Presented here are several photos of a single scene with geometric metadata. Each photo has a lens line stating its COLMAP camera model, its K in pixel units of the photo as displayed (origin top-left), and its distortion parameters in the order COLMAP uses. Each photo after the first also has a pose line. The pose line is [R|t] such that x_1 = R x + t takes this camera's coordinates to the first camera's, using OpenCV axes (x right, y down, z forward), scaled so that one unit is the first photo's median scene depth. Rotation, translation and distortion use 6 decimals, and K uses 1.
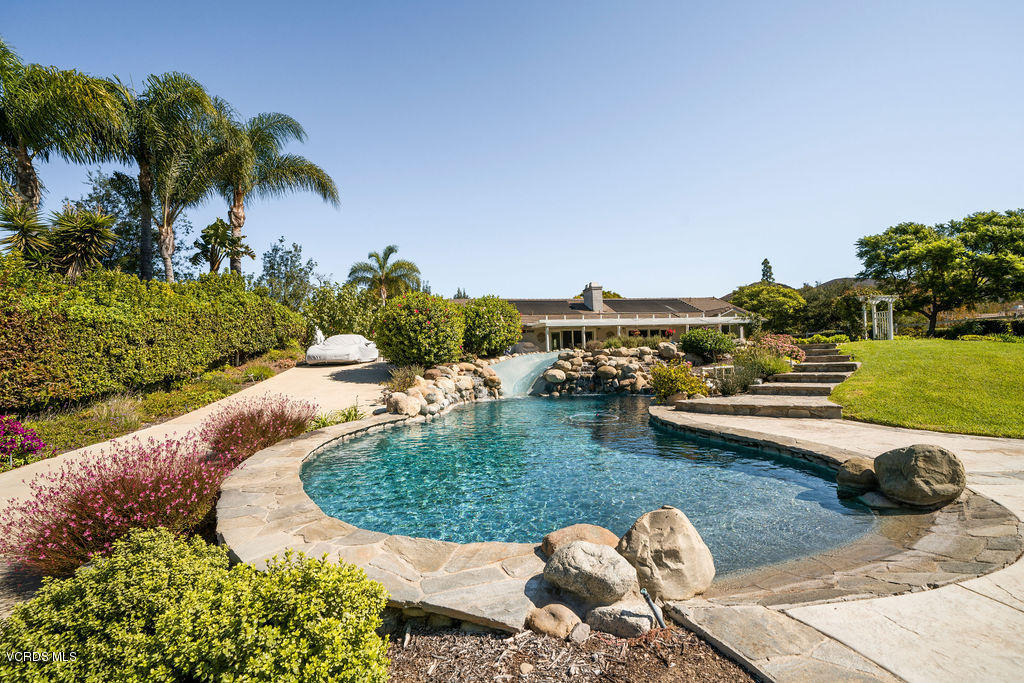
lens RADIAL K [[568.0, 0, 512.0], [0, 568.0, 341.5], [0, 0, 1]] dist [0.000755, -0.000160]
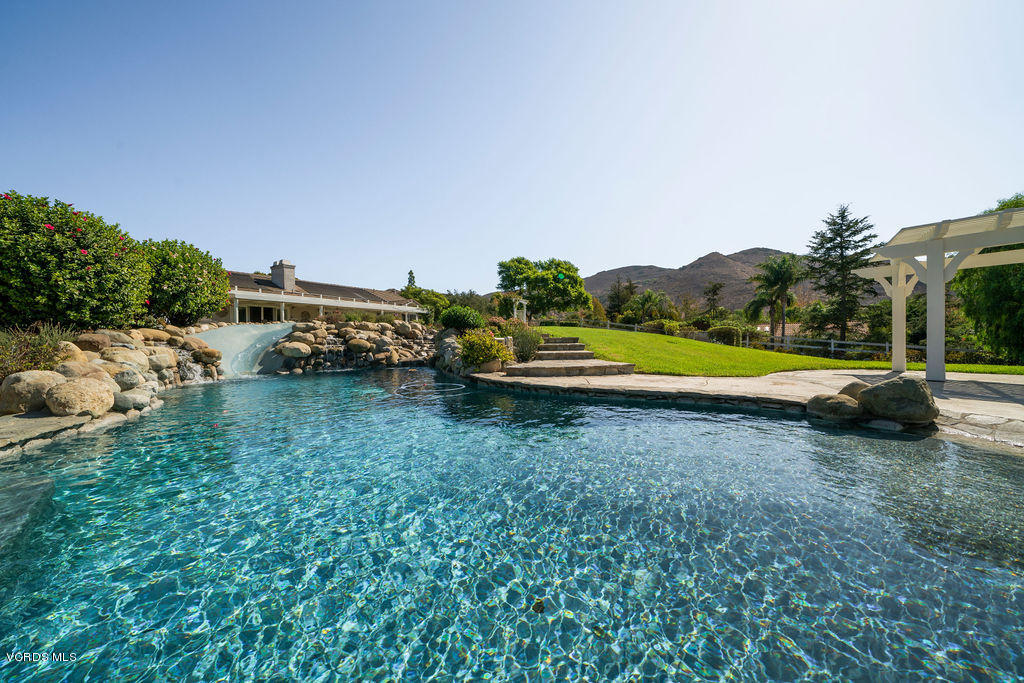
lens RADIAL K [[375.7, 0, 512.0], [0, 375.7, 341.5], [0, 0, 1]] dist [-0.007907, 0.000026]
pose [[0.622288, 0.026571, 0.782338, -0.162243], [-0.025491, 0.999582, -0.013674, 0.049037], [-0.782373, -0.011434, 0.622705, 0.411829]]
